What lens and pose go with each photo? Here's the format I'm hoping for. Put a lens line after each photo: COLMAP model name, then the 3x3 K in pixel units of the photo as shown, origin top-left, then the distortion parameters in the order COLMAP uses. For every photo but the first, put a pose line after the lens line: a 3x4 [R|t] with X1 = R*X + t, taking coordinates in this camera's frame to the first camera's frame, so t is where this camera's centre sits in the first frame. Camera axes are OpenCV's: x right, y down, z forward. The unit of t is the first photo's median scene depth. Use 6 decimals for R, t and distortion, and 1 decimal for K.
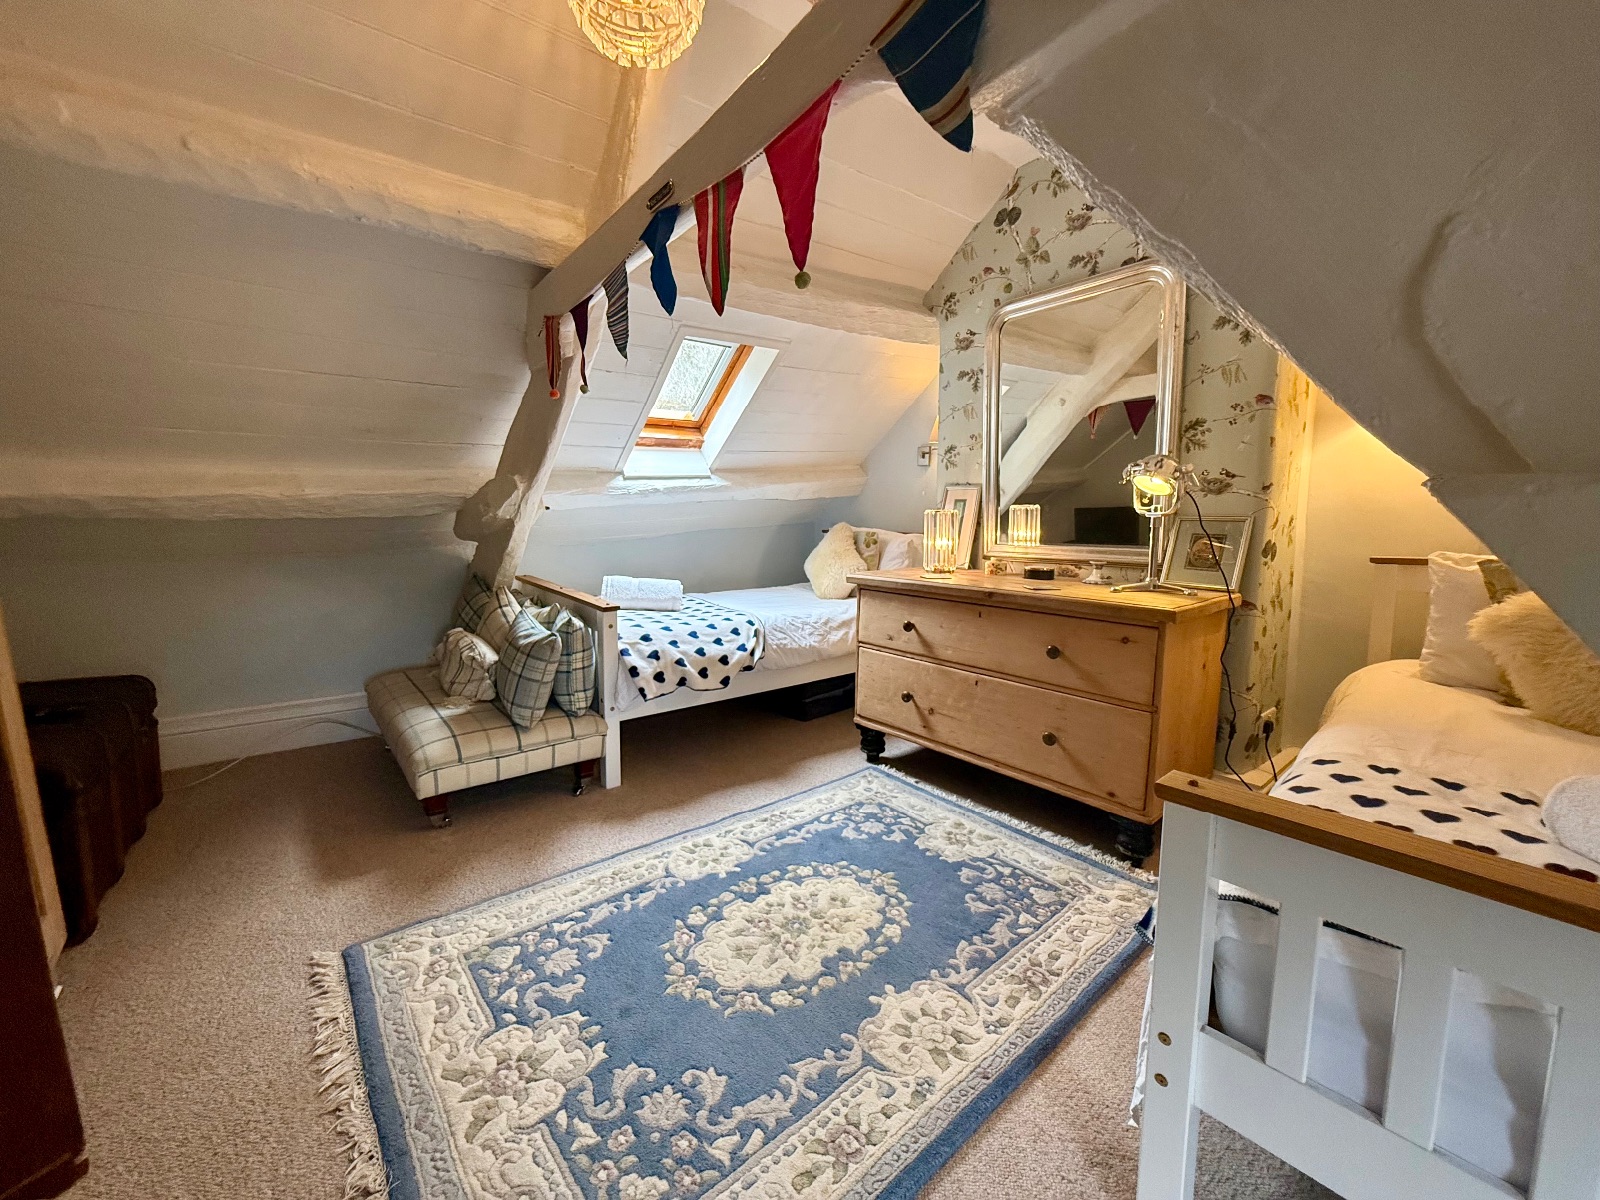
lens RADIAL K [[633.9, 0, 802.7], [0, 633.9, 599.0], [0, 0, 1]] dist [-0.000695, -0.000320]
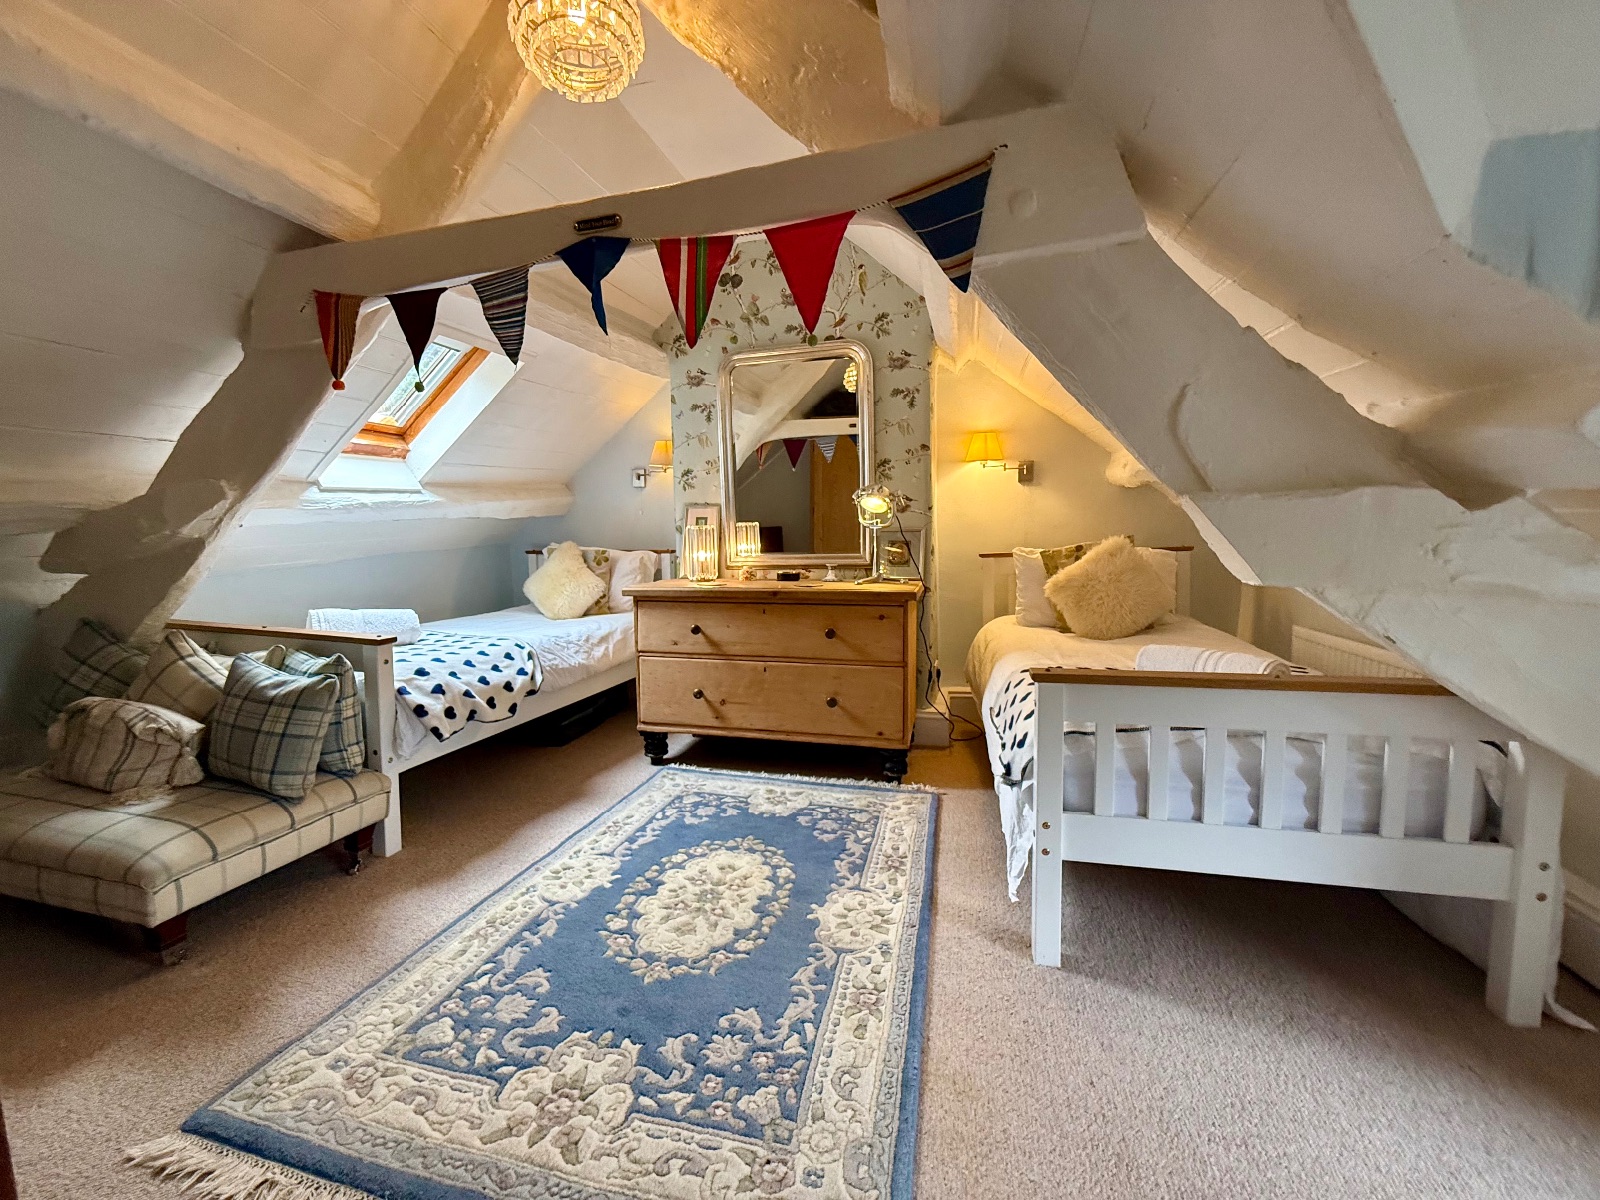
lens RADIAL K [[633.9, 0, 802.7], [0, 633.9, 599.0], [0, 0, 1]] dist [-0.000695, -0.000320]
pose [[0.814949, -0.069016, 0.575408, -0.374748], [0.091893, 0.995711, -0.010720, 0.022523], [-0.572200, 0.061613, 0.817796, -0.018843]]
